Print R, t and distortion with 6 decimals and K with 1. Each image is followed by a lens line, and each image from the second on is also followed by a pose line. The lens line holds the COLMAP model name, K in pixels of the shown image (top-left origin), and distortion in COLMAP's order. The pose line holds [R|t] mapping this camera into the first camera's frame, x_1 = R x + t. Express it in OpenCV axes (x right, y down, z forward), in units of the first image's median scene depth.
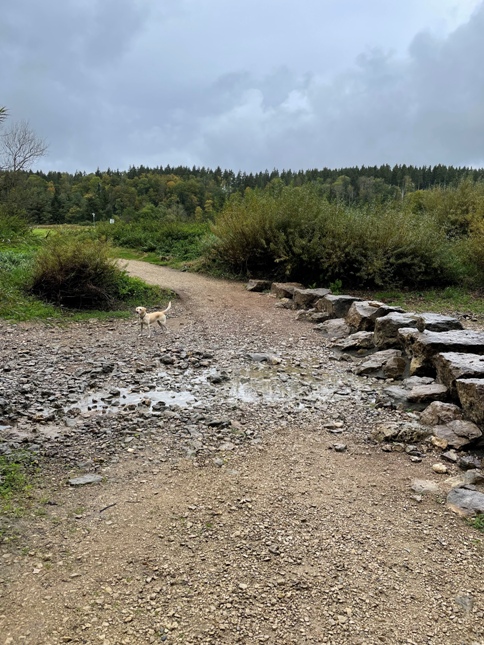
lens RADIAL K [[510.8, 0, 231.4], [0, 510.8, 320.4], [0, 0, 1]] dist [0.113816, -0.158098]
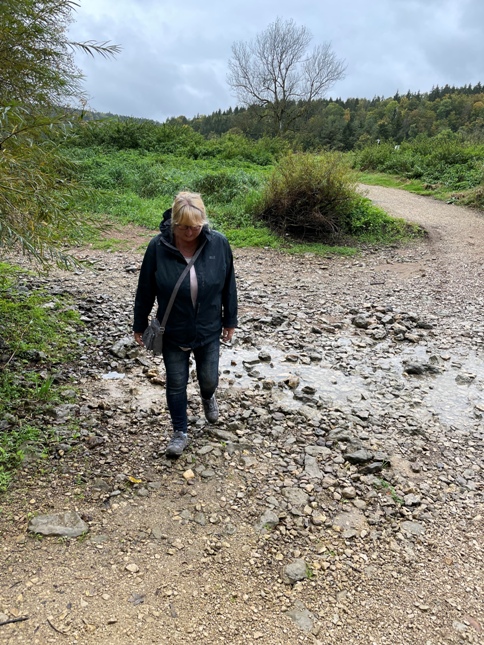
lens RADIAL K [[510.8, 0, 231.4], [0, 510.8, 320.4], [0, 0, 1]] dist [0.113816, -0.158098]
pose [[0.862163, 0.169931, -0.477283, 0.052269], [-0.108626, 0.982165, 0.153468, -0.012569], [0.494849, -0.080469, 0.865245, 0.245952]]
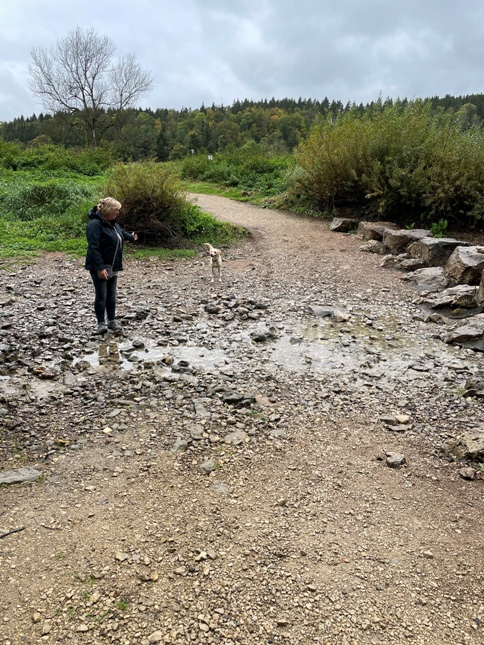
lens RADIAL K [[510.8, 0, 231.4], [0, 510.8, 320.4], [0, 0, 1]] dist [0.113816, -0.158098]
pose [[0.980961, 0.060637, -0.184495, 0.054229], [-0.039796, 0.992610, 0.114636, -0.001149], [0.190083, -0.105112, 0.976125, 0.150448]]
